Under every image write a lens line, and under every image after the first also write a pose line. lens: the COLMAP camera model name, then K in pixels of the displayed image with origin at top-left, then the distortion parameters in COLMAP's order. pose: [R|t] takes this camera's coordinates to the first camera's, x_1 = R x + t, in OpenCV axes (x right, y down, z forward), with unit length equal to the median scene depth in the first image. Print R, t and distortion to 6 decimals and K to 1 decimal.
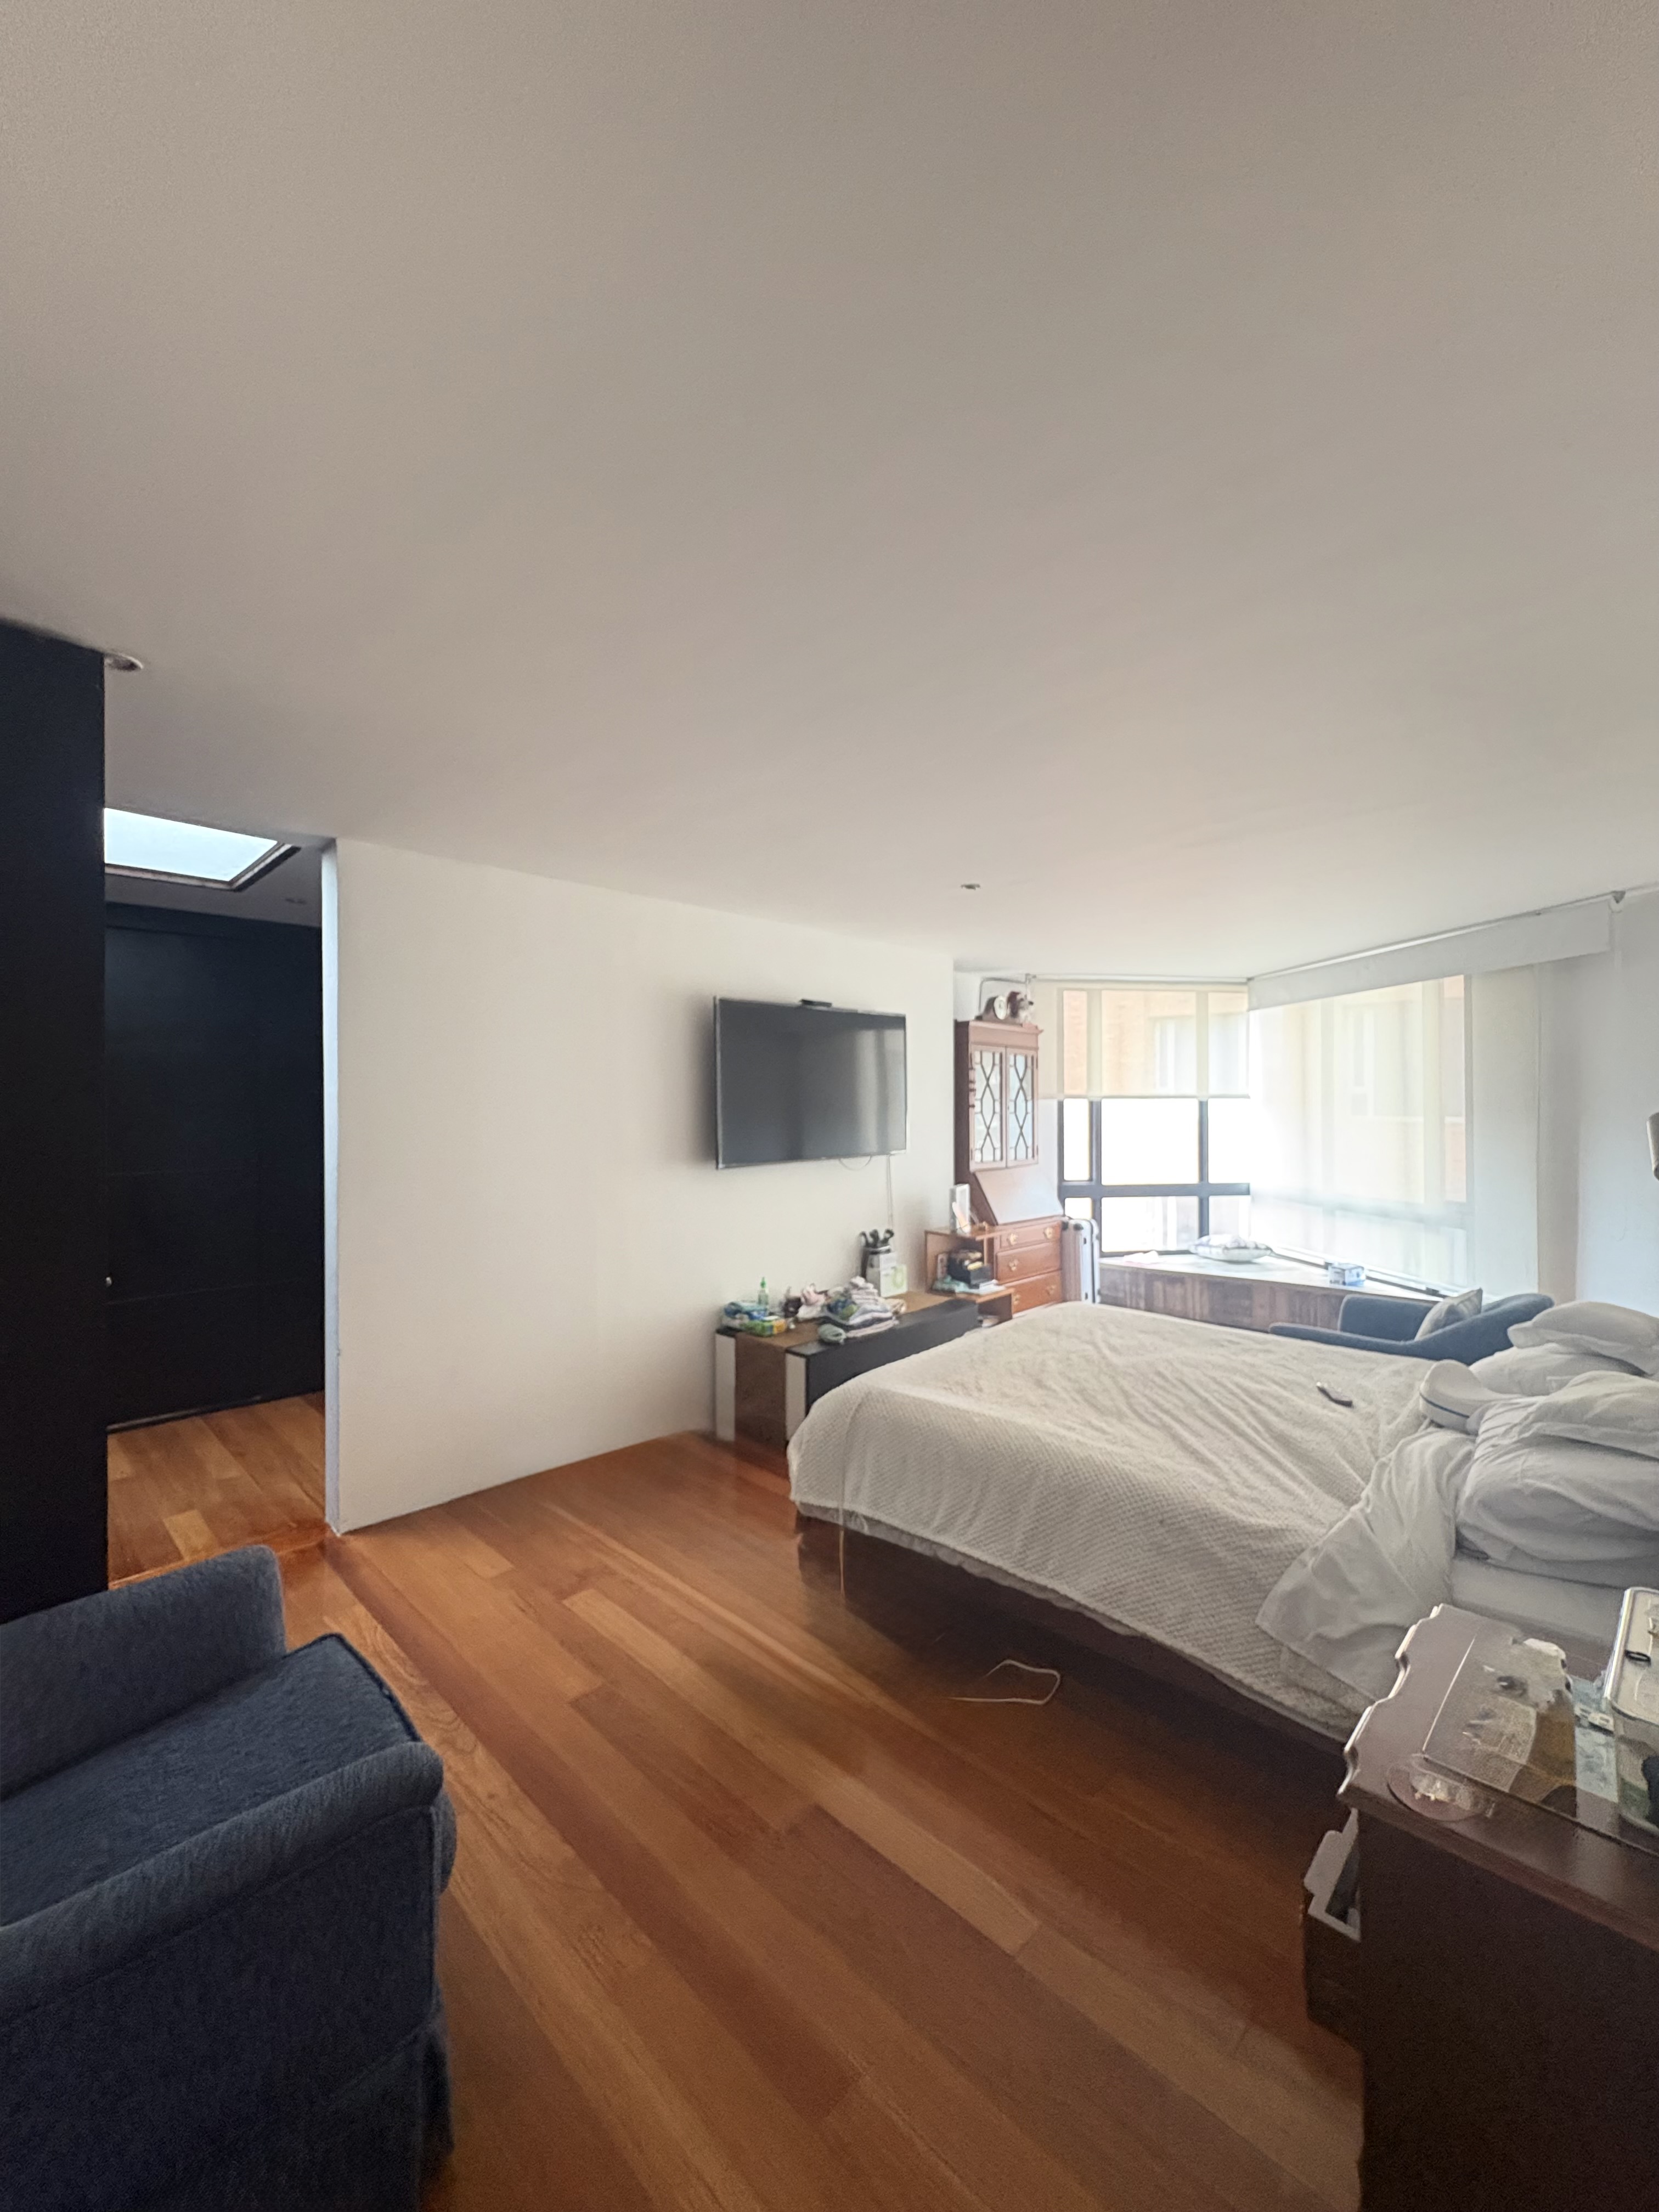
lens RADIAL K [[888.6, 0, 829.5], [0, 888.6, 1106.0], [0, 0, 1]] dist [0.000683, 0.000124]
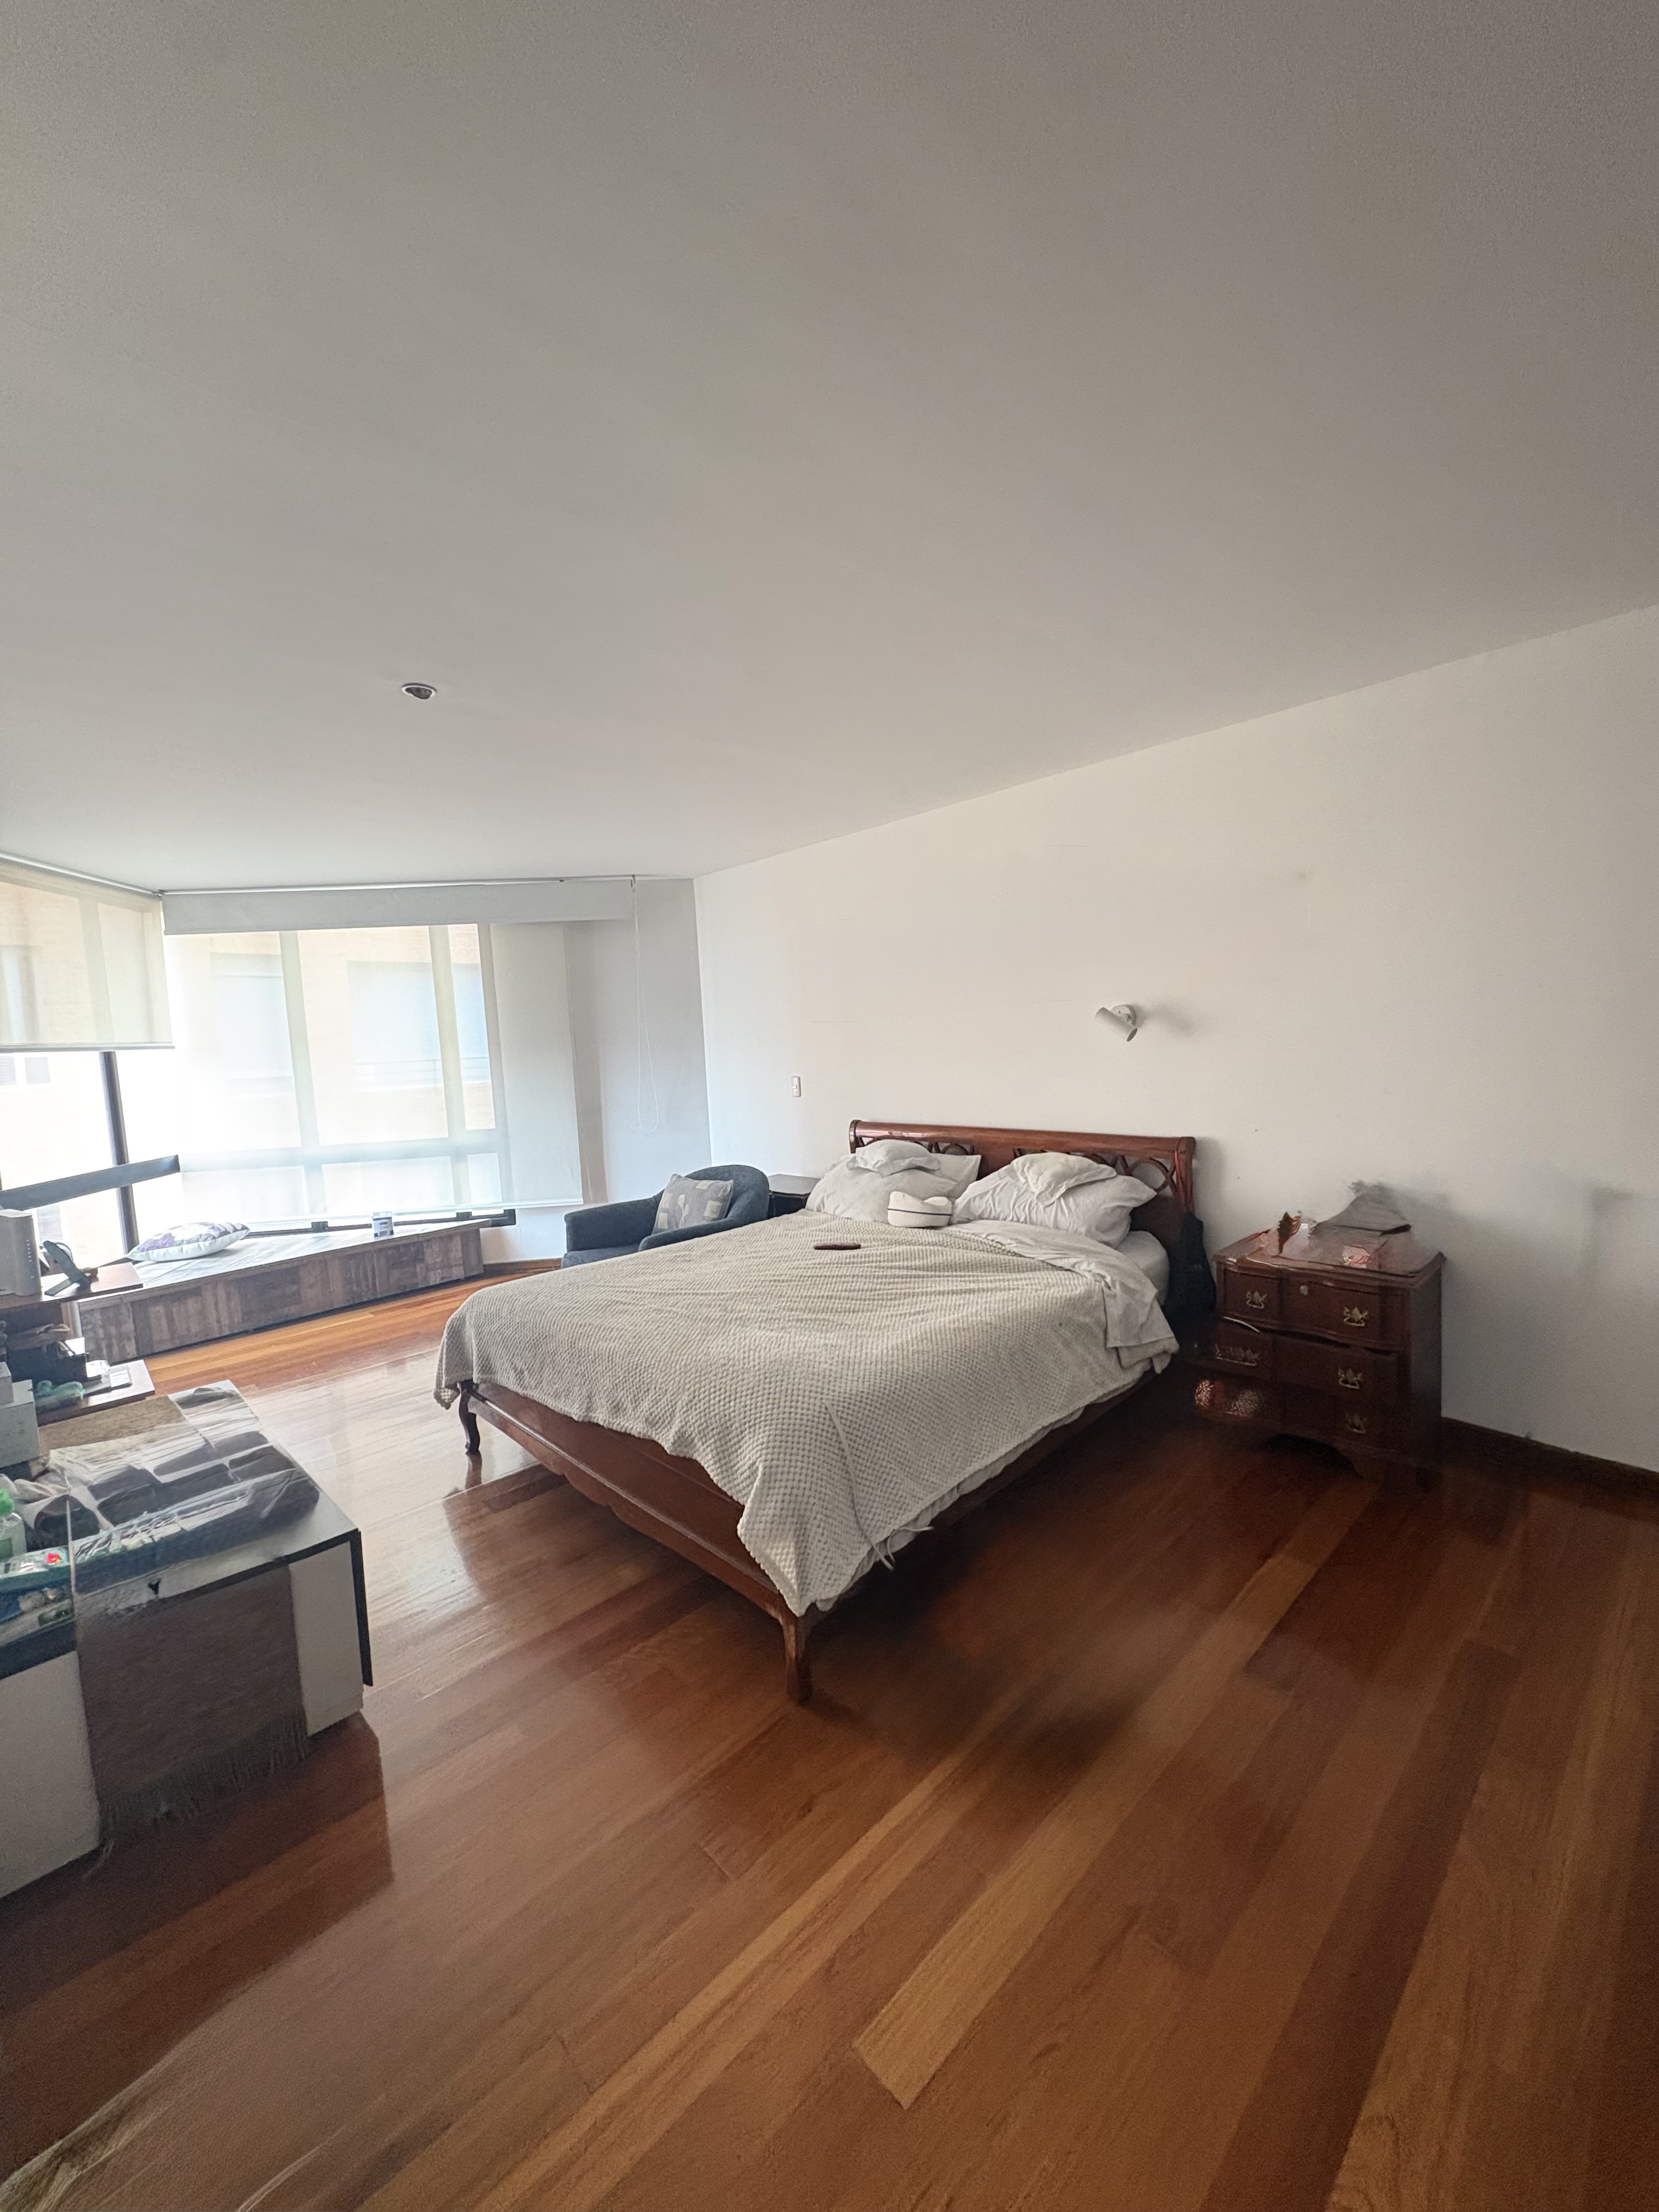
lens RADIAL K [[888.6, 0, 829.5], [0, 888.6, 1106.0], [0, 0, 1]] dist [0.000683, 0.000124]
pose [[0.033709, -0.084375, 0.995864, -0.615974], [0.052460, 0.995206, 0.082544, 0.018222], [-0.998054, 0.049460, 0.037974, 0.869622]]
